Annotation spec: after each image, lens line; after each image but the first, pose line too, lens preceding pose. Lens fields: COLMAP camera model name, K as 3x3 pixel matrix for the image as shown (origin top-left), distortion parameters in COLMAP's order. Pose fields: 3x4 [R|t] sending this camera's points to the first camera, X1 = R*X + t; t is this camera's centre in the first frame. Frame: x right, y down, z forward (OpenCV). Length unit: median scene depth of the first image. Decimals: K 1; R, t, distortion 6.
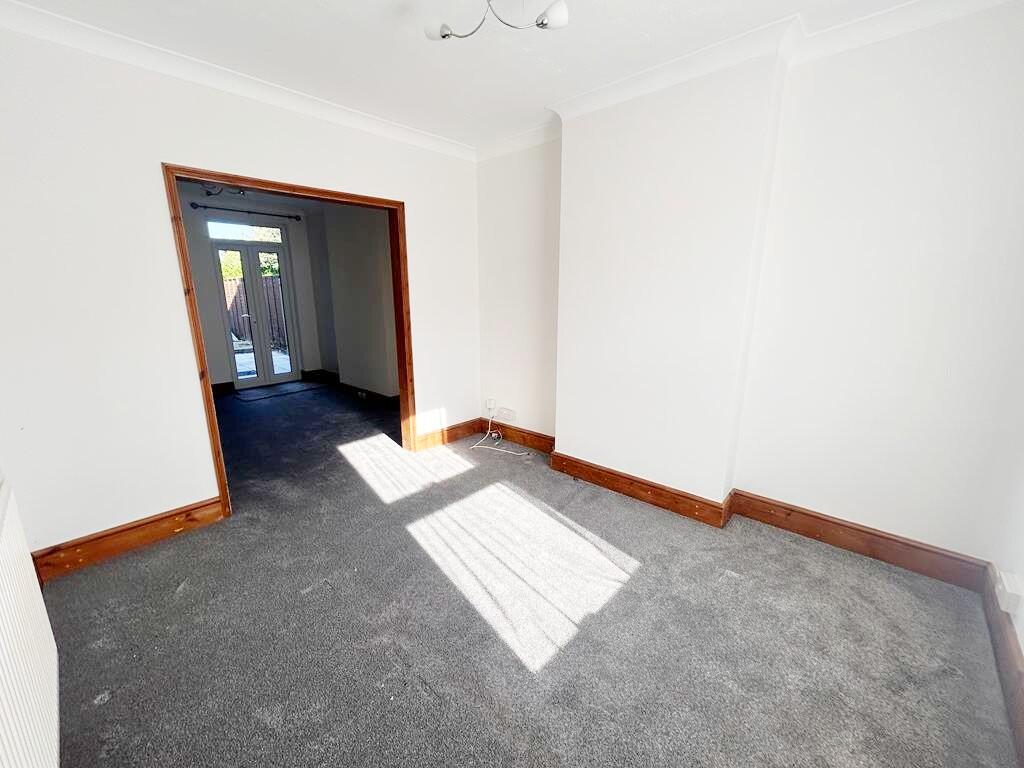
lens RADIAL K [[414.4, 0, 511.3], [0, 414.4, 377.5], [0, 0, 1]] dist [-0.001129, -0.000033]
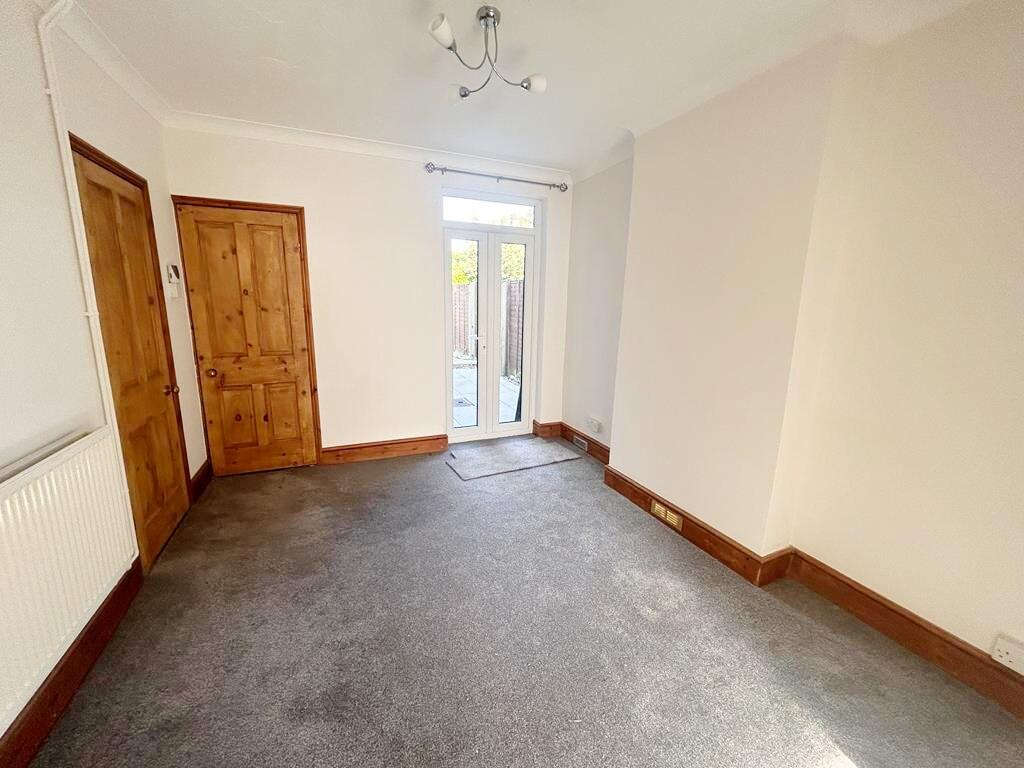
lens RADIAL K [[414.4, 0, 513.8], [0, 414.4, 384.1], [0, 0, 1]] dist [-0.001129, -0.000033]
pose [[0.914279, 0.110221, -0.389802, -0.319167], [-0.114988, 0.993304, 0.011164, -0.090414], [0.388422, 0.034615, 0.920831, 0.417956]]
